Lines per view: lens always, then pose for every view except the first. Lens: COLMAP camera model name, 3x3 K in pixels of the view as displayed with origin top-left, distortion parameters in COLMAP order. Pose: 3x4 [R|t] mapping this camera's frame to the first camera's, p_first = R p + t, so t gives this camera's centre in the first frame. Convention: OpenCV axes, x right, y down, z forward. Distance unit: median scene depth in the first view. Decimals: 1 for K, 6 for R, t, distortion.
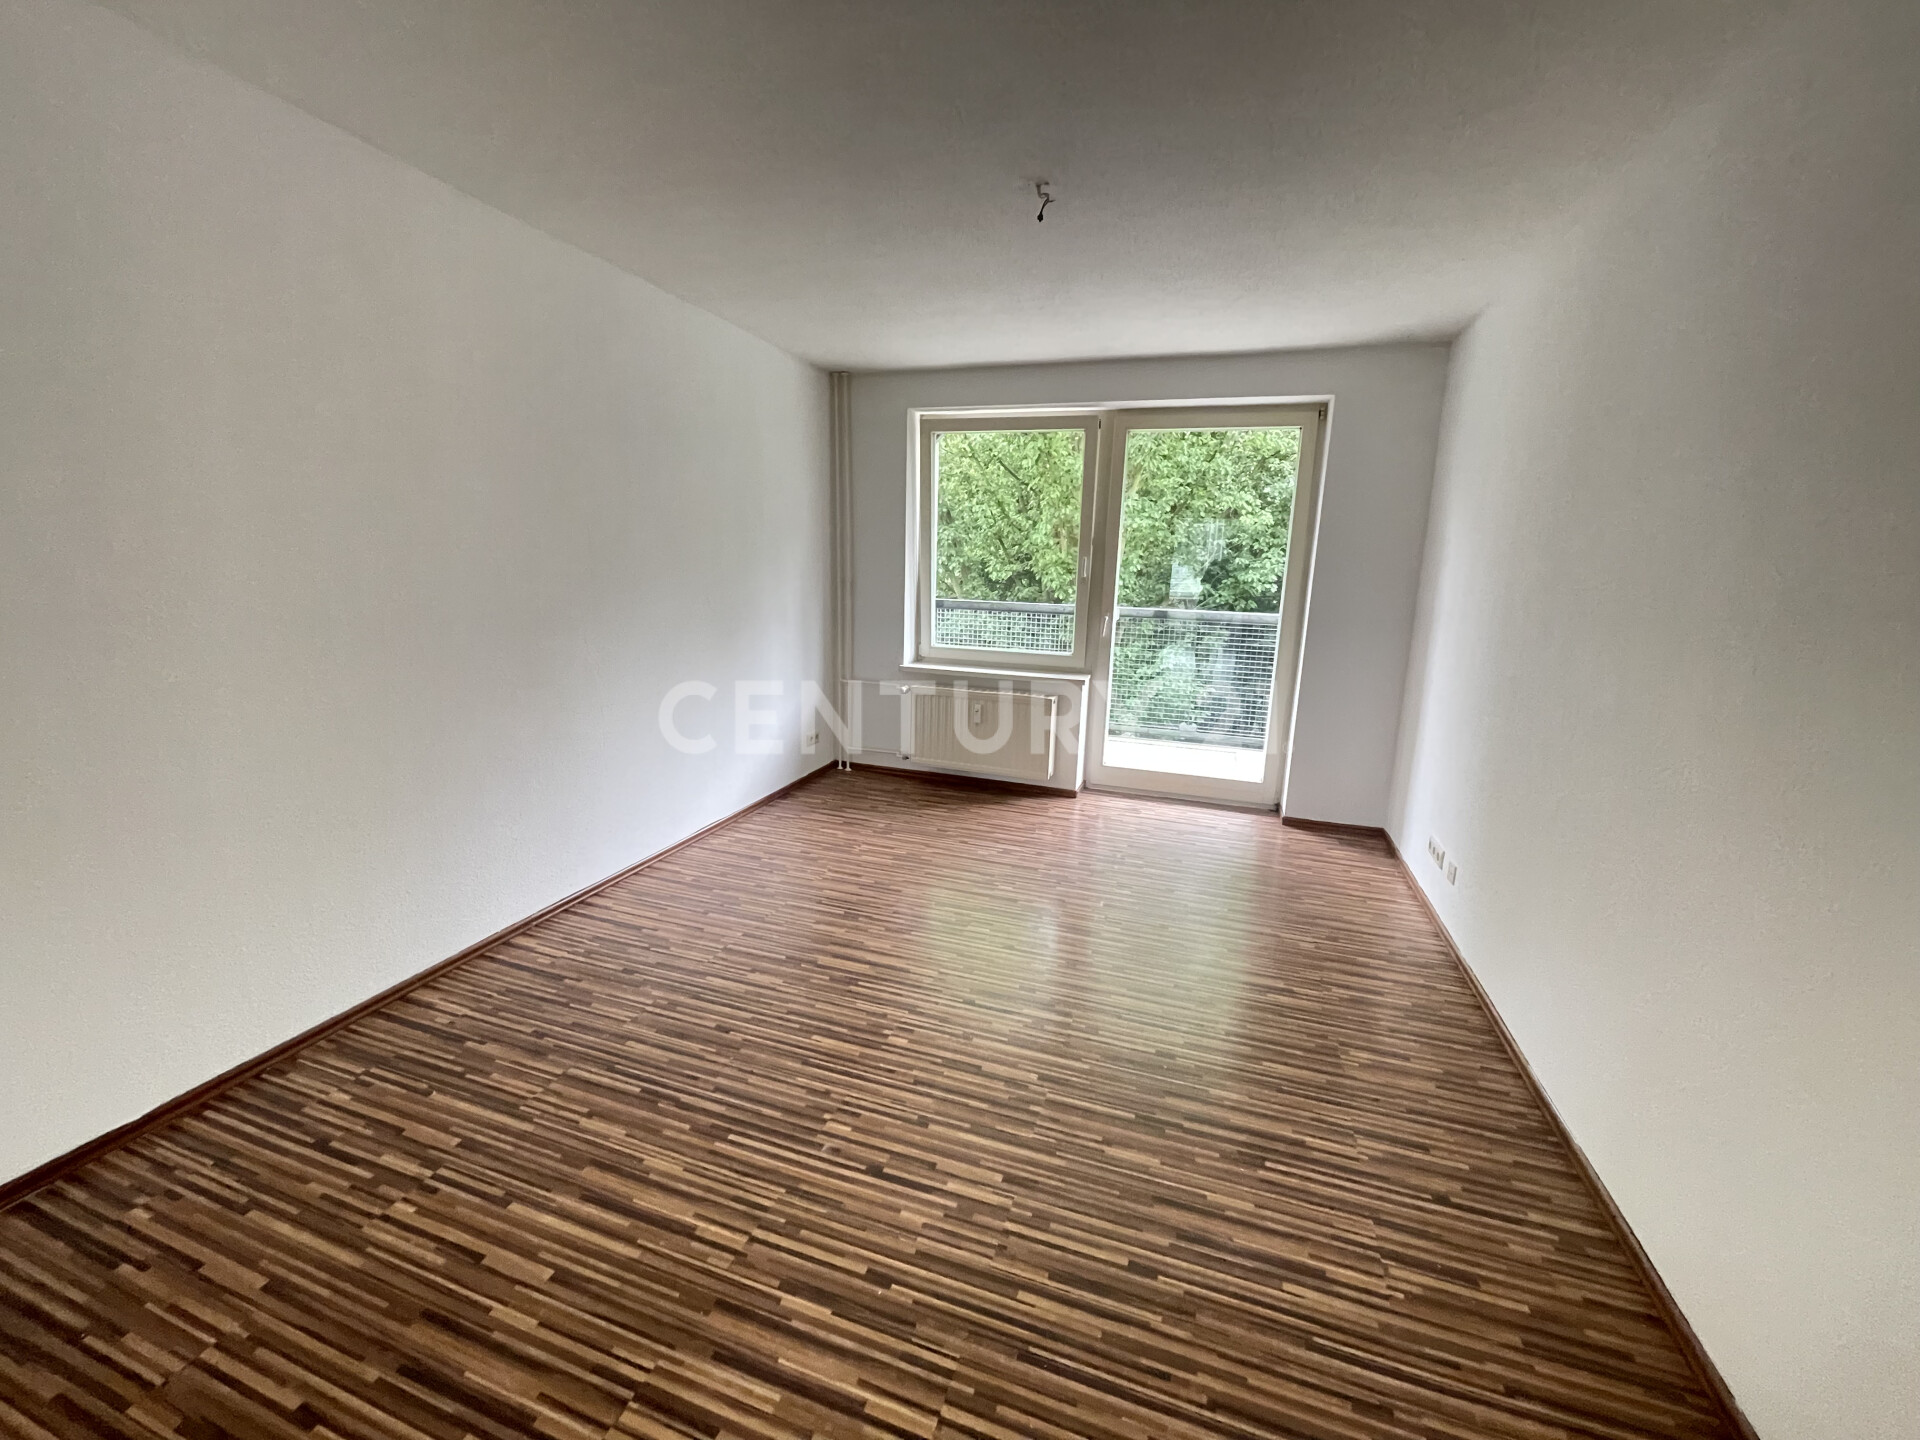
lens RADIAL K [[766.2, 0, 958.0], [0, 766.2, 716.5], [0, 0, 1]] dist [-0.002684, 0.000047]
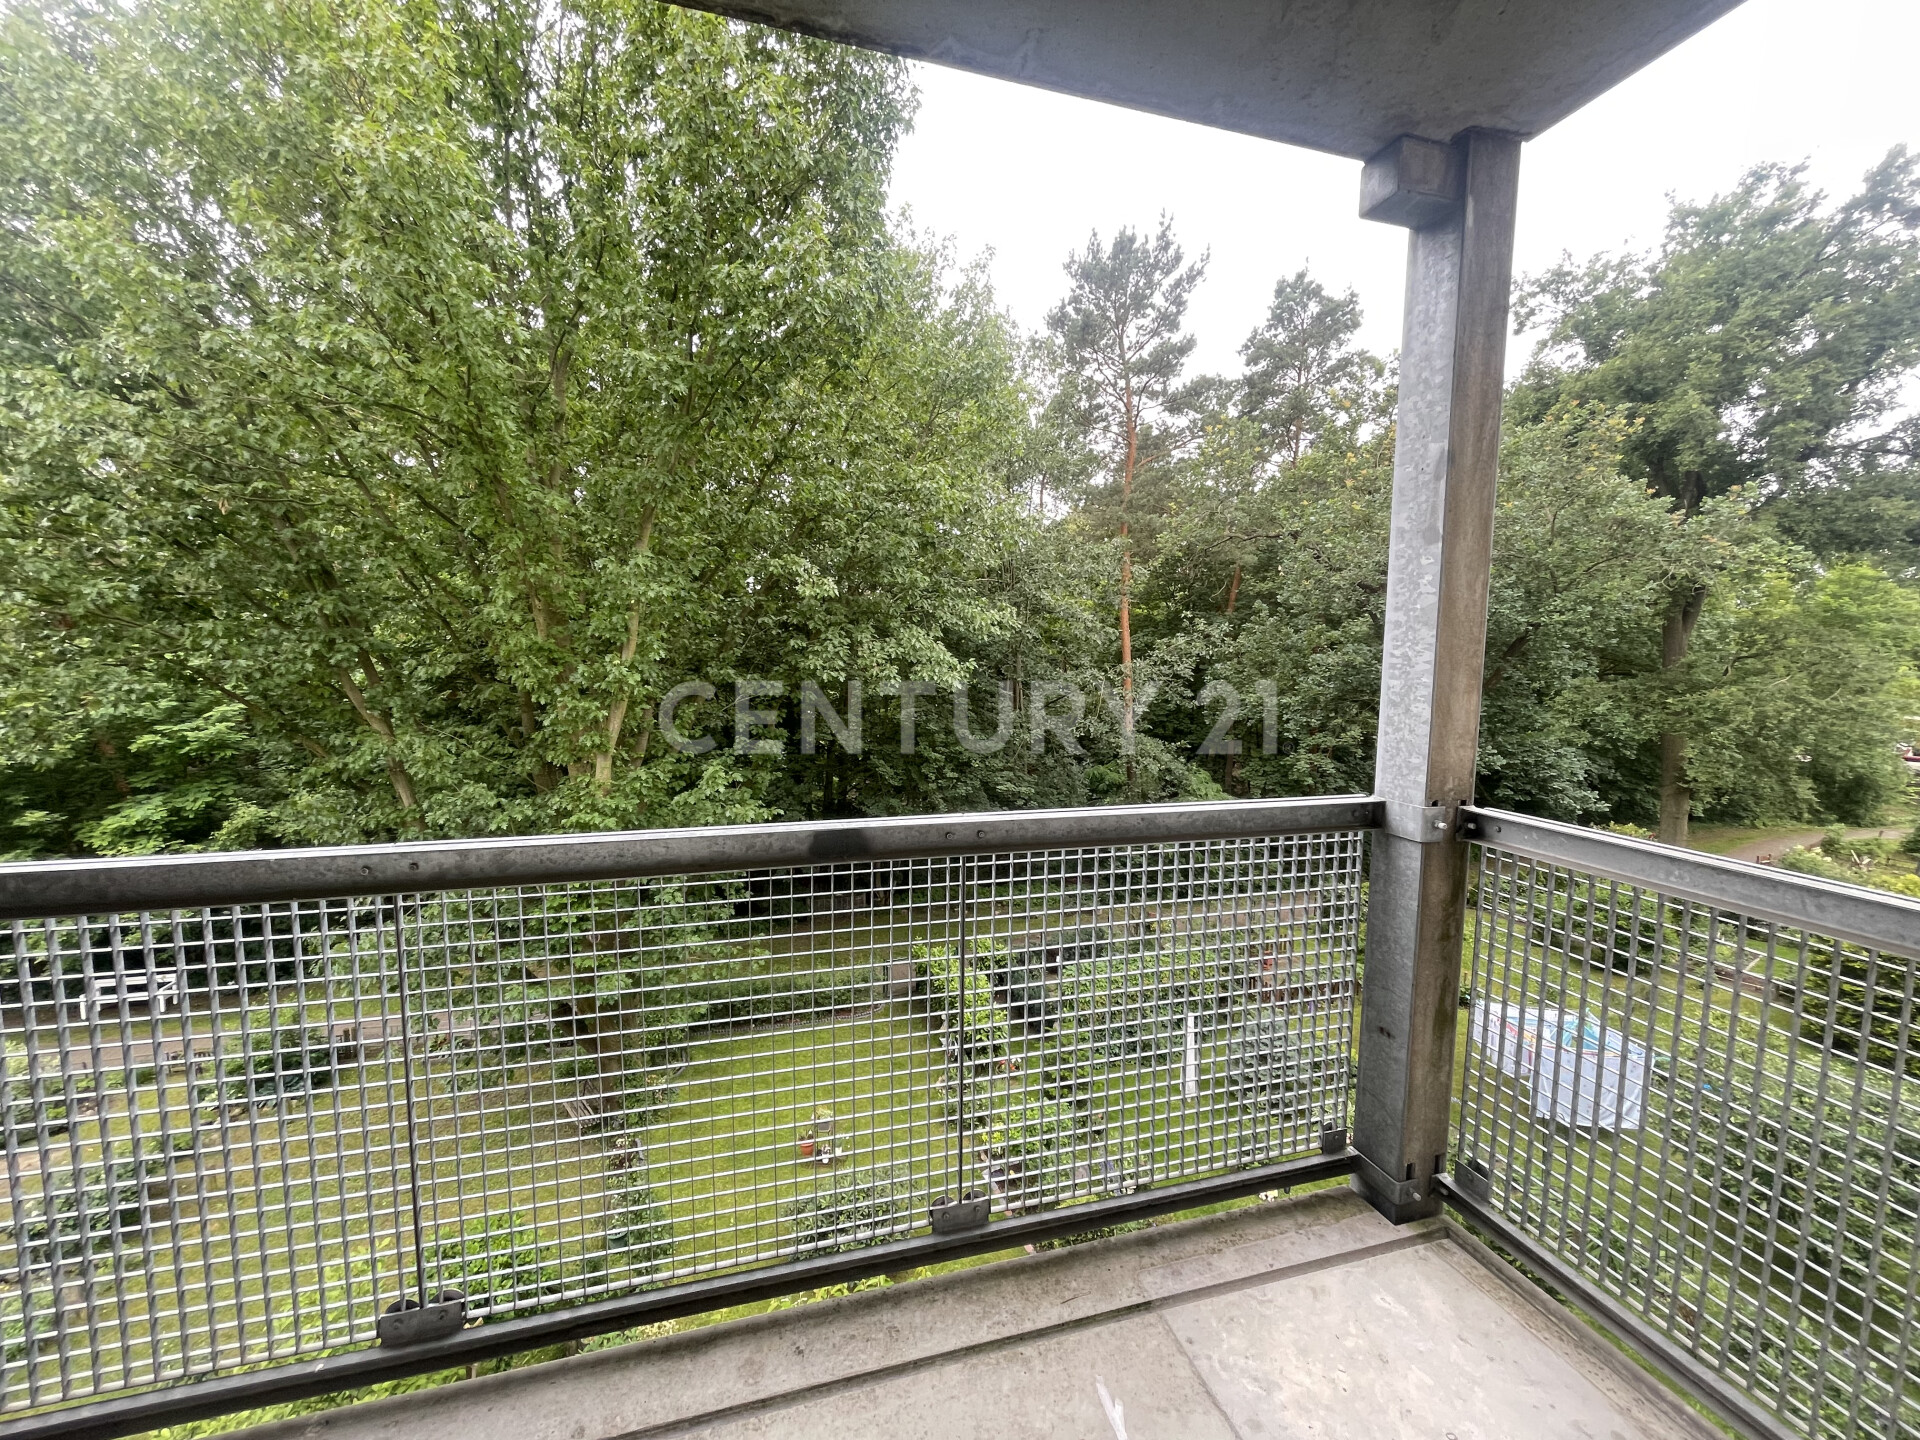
lens RADIAL K [[766.2, 0, 954.7], [0, 766.2, 719.7], [0, 0, 1]] dist [-0.002684, 0.000047]
pose [[0.822928, -0.068271, 0.564030, 0.055440], [0.125690, 0.990032, -0.063549, -0.055354], [-0.554069, 0.123189, 0.823306, 0.273951]]
